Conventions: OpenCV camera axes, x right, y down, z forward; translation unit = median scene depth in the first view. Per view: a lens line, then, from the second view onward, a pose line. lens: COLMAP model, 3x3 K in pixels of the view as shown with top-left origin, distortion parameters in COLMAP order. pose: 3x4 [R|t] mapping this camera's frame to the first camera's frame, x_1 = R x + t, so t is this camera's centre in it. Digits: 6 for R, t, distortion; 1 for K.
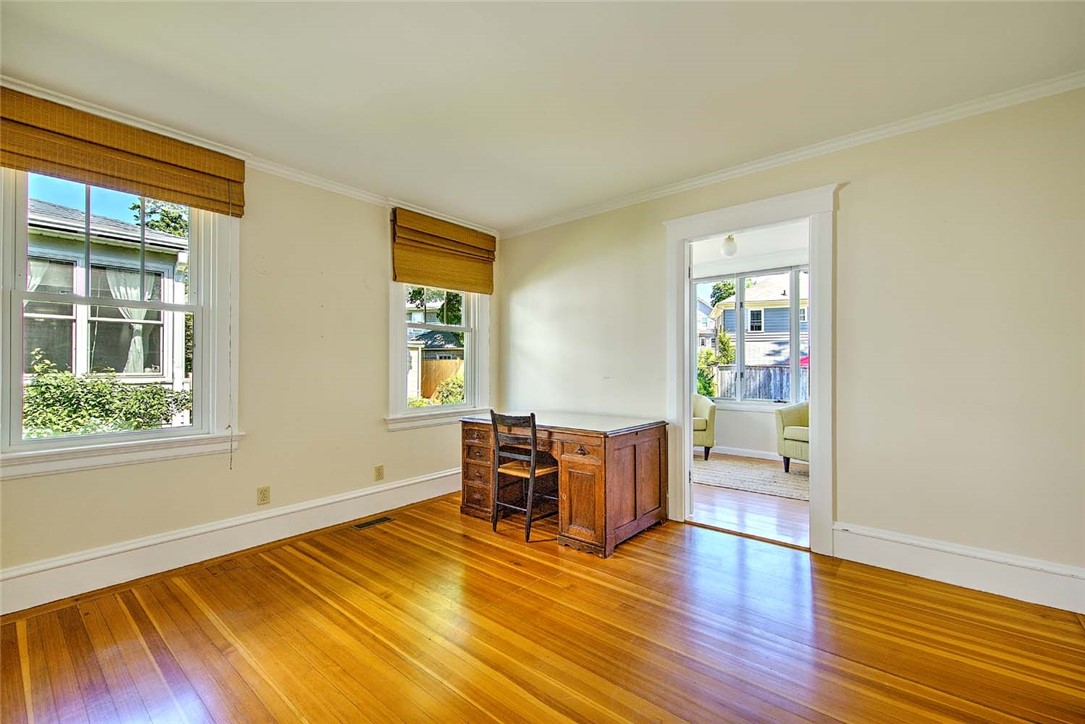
lens RADIAL K [[452.9, 0, 546.6], [0, 452.9, 364.2], [0, 0, 1]] dist [0.002727, -0.000600]
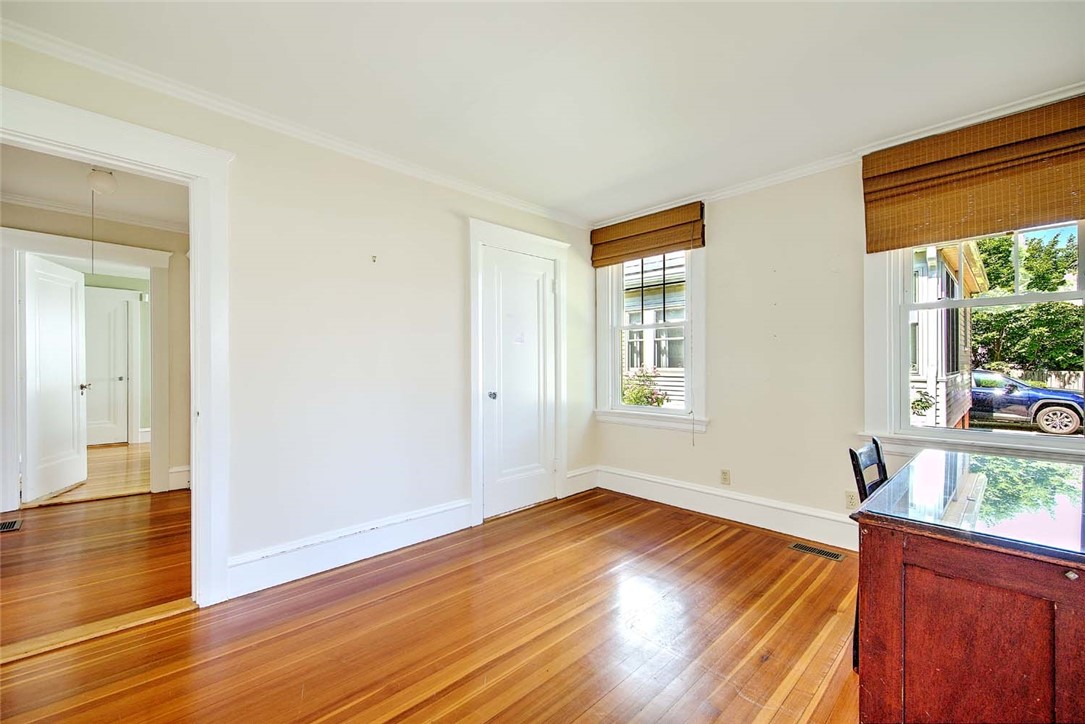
lens RADIAL K [[452.9, 0, 547.1], [0, 452.9, 364.2], [0, 0, 1]] dist [0.002727, -0.000600]
pose [[-0.121517, -0.001692, -0.992588, 0.603622], [0.008383, 0.999961, -0.002731, -0.000918], [0.992554, -0.008652, -0.121498, 0.706569]]
